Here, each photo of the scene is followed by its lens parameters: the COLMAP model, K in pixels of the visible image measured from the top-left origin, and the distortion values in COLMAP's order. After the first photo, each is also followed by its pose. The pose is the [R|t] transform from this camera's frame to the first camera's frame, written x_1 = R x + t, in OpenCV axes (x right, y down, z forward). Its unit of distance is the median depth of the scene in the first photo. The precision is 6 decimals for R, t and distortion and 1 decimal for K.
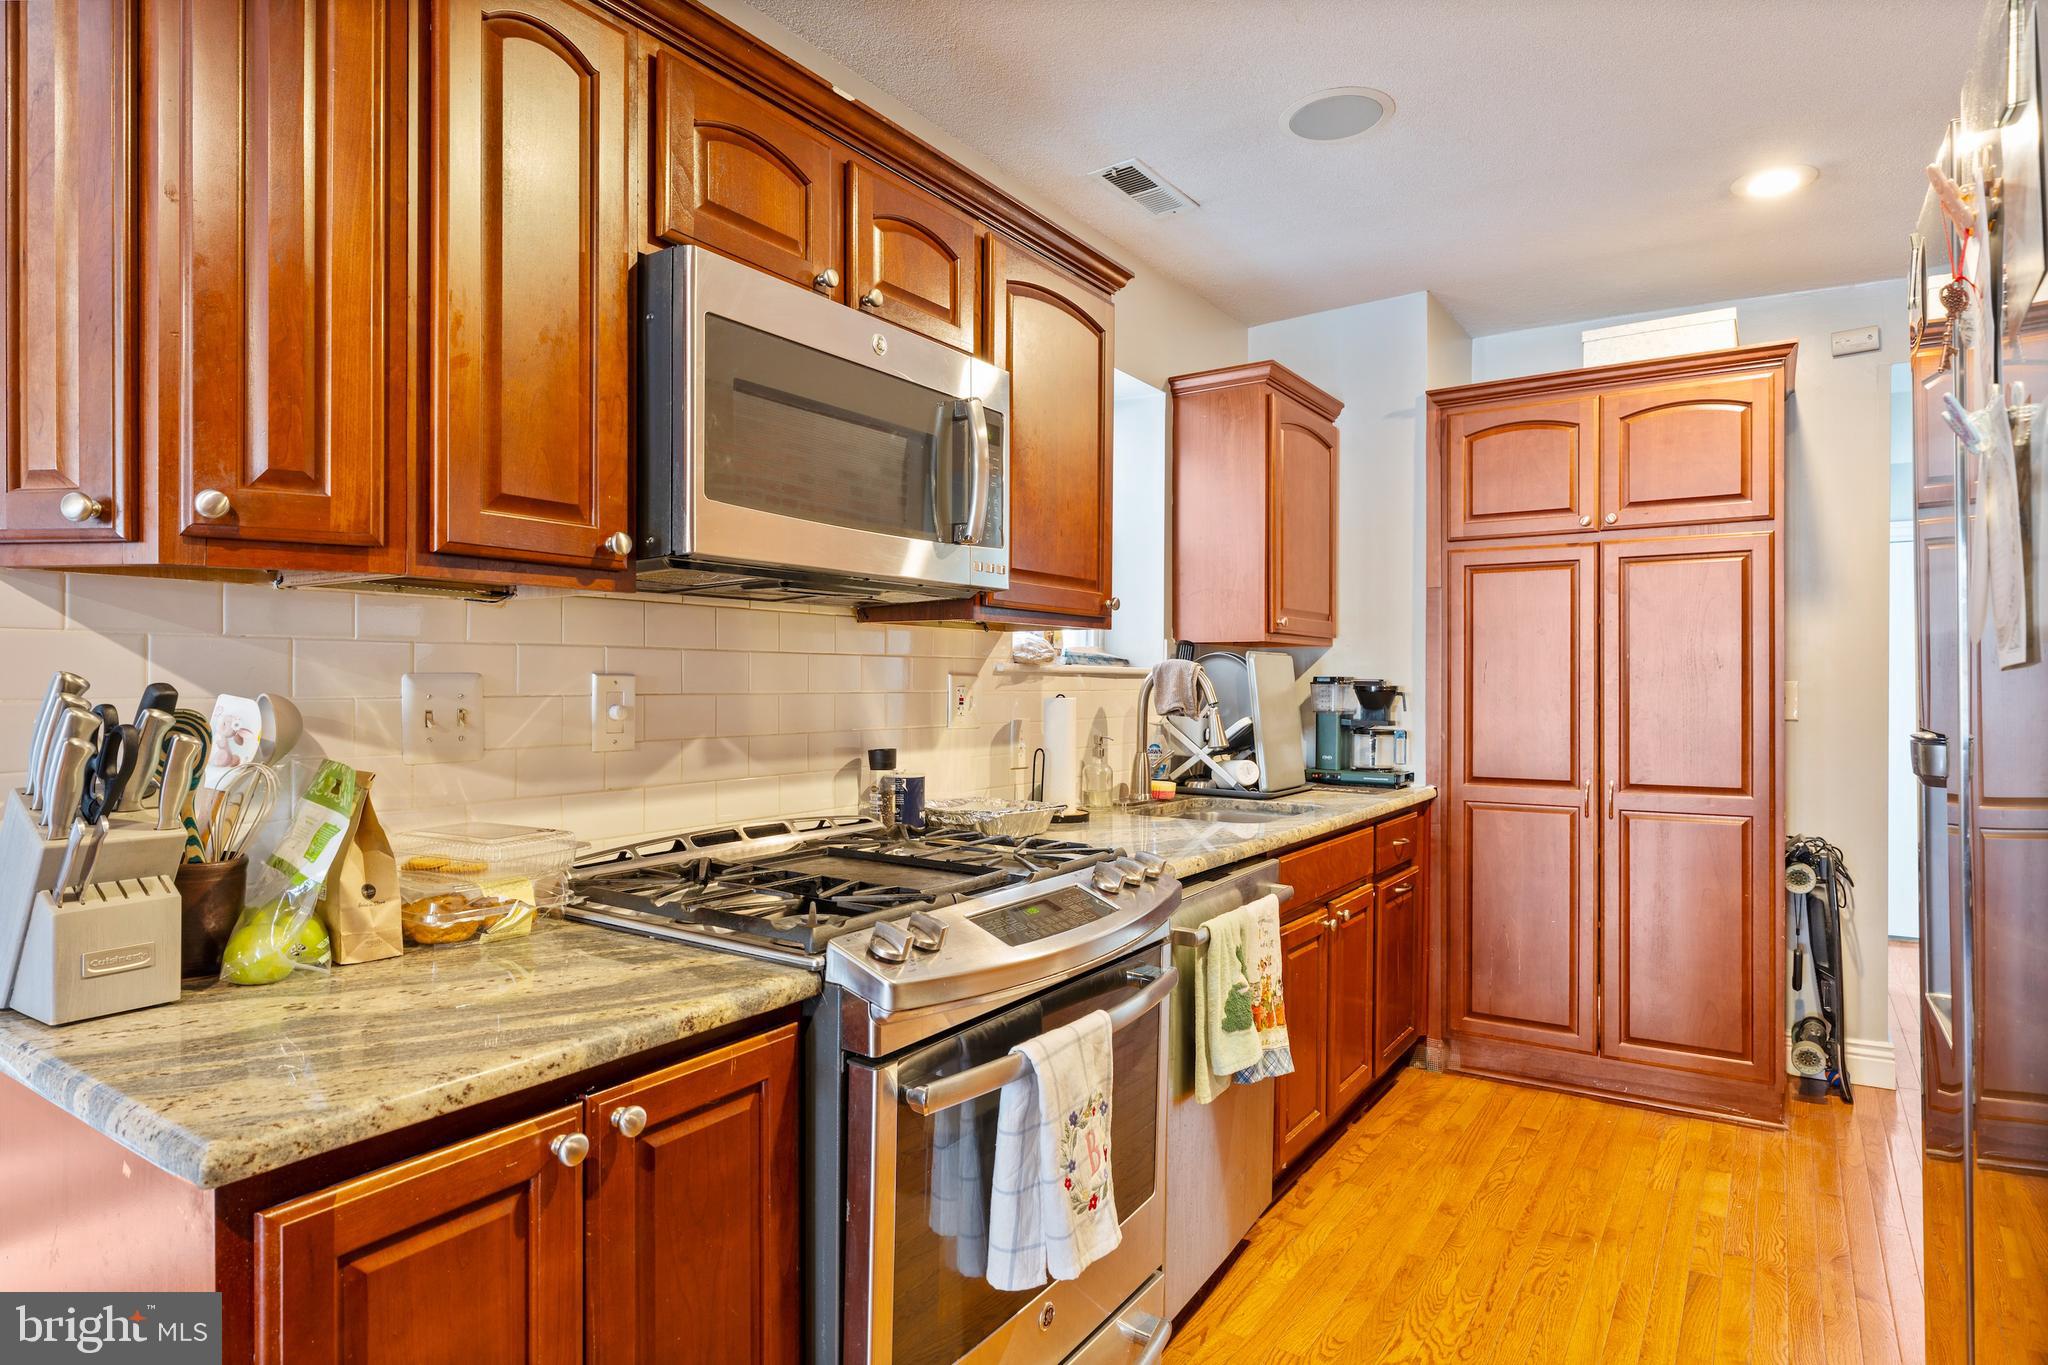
lens RADIAL K [[1132.8, 0, 1023.4], [0, 1132.8, 693.8], [0, 0, 1]] dist [-0.003448, -0.000129]
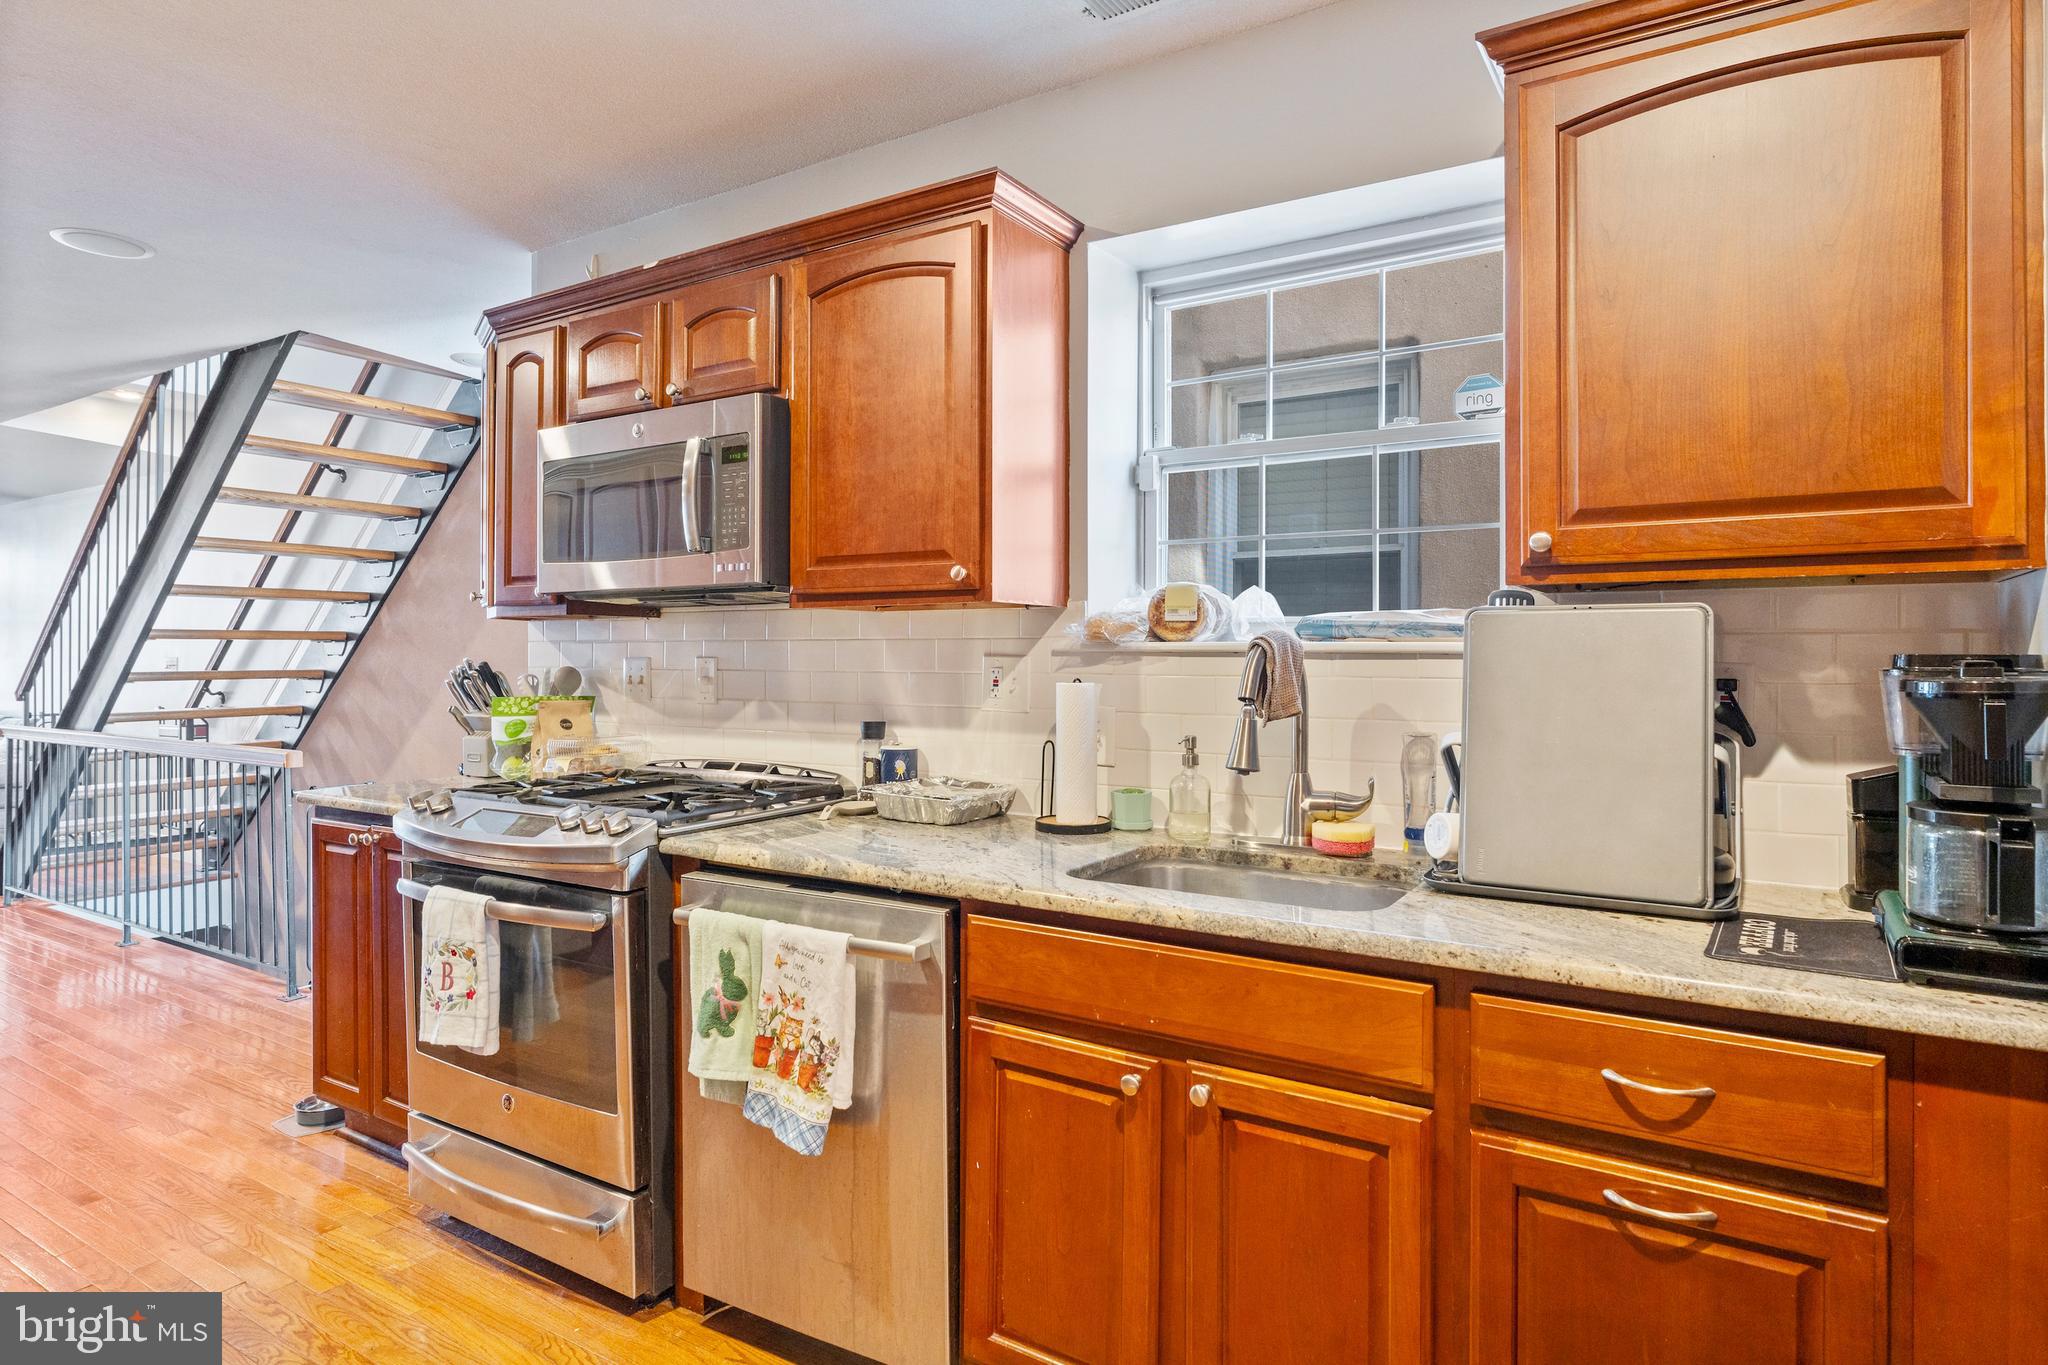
lens RADIAL K [[1132.8, 0, 1005.4], [0, 1132.8, 641.1], [0, 0, 1]] dist [-0.003448, -0.000129]
pose [[0.025967, -0.006995, -0.999638, 0.553799], [-0.007803, 0.999944, -0.007200, -0.013607], [0.999632, 0.007987, 0.025911, 0.596053]]
